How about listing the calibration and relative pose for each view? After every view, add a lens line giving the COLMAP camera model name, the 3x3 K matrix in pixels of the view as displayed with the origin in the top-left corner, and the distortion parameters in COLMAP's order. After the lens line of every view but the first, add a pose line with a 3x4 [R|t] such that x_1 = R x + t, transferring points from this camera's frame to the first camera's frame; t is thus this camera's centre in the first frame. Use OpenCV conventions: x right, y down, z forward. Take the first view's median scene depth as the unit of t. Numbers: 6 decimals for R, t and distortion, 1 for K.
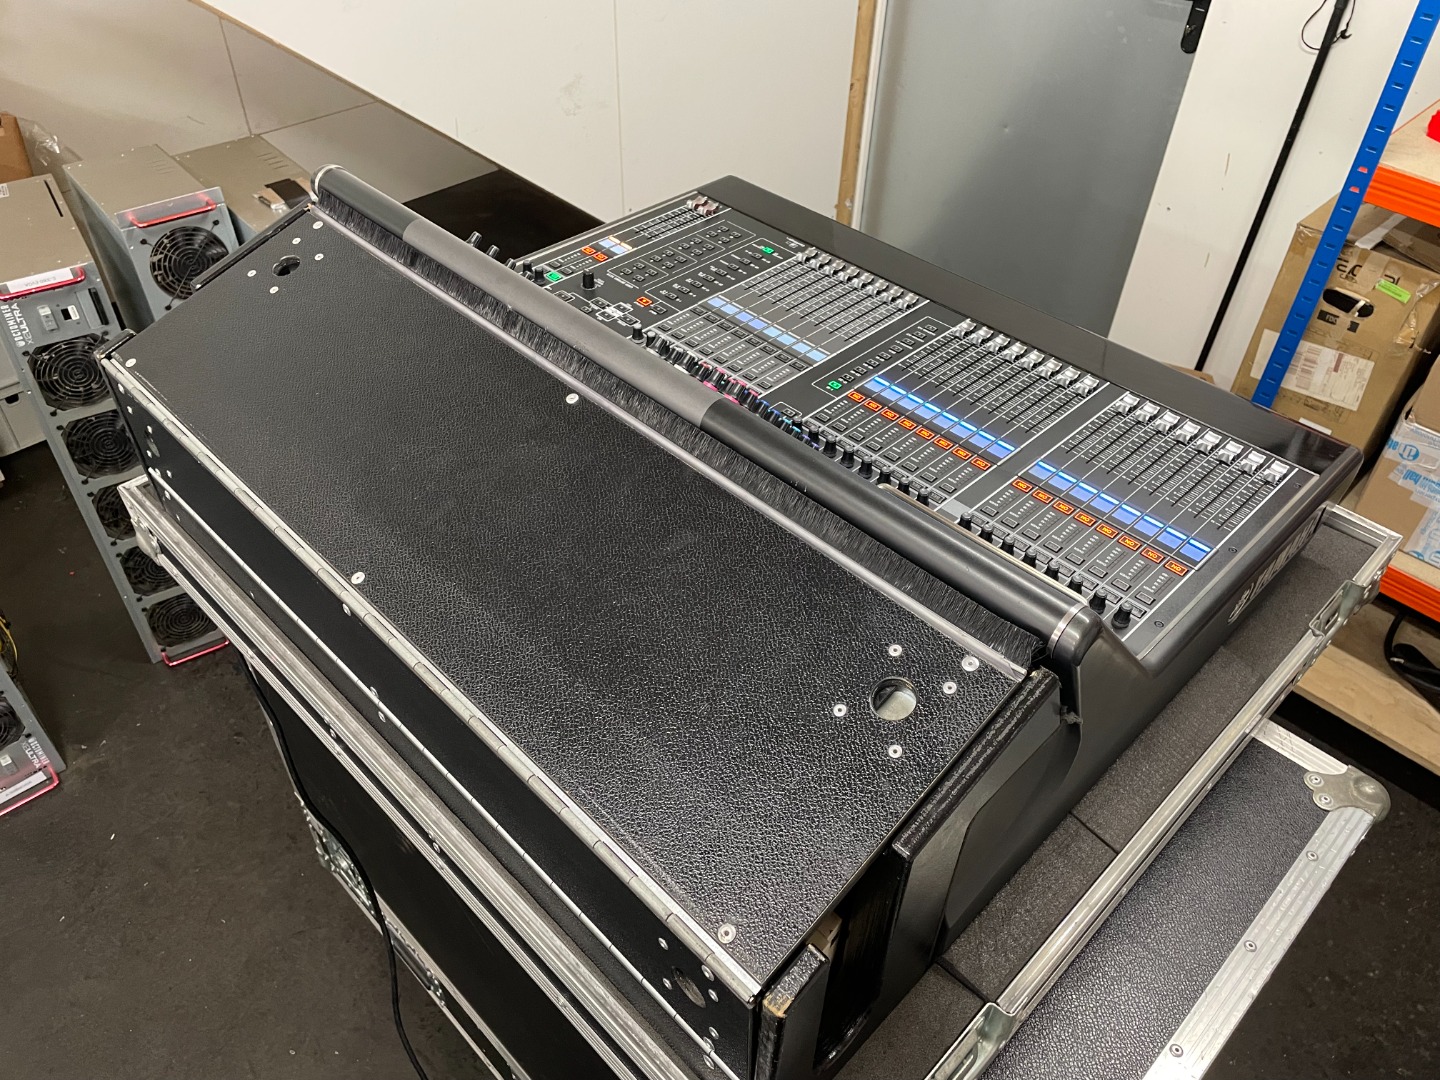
lens RADIAL K [[1101.5, 0, 719.0], [0, 1101.5, 540.9], [0, 0, 1]] dist [0.062911, -0.094078]
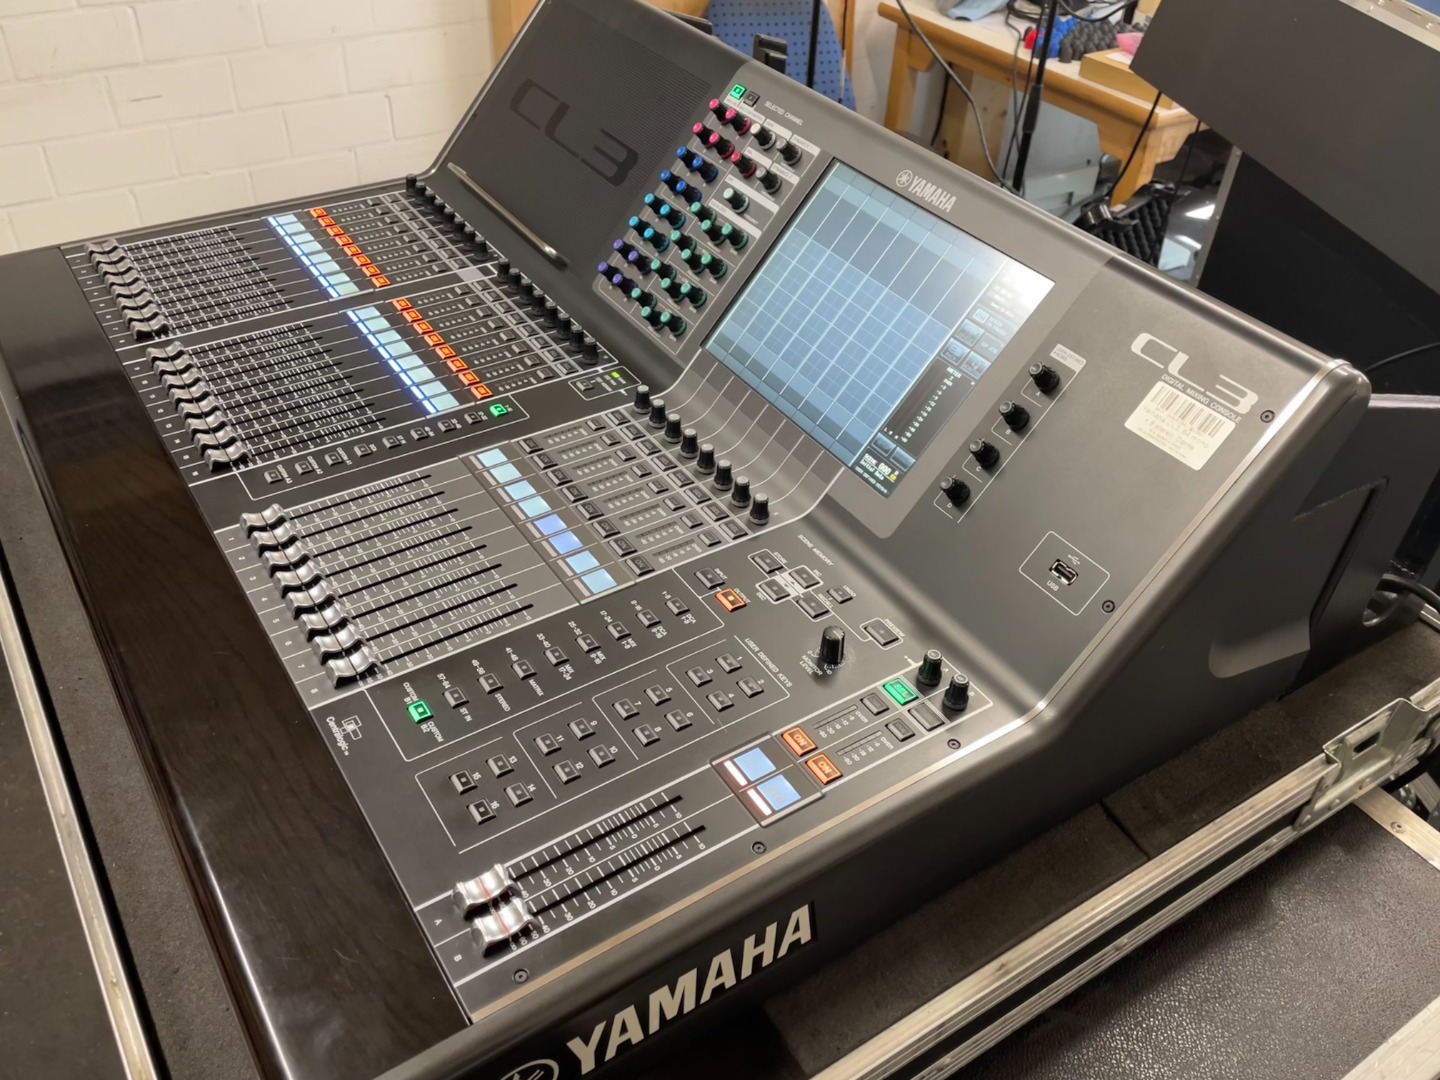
lens RADIAL K [[1202.8, 0, 712.0], [0, 1202.8, 545.6], [0, 0, 1]] dist [0.069337, -0.006818]
pose [[-0.975824, -0.186369, 0.114164, -0.121874], [0.085306, 0.156136, 0.984045, -0.806919], [-0.201221, 0.969994, -0.136463, 1.070357]]
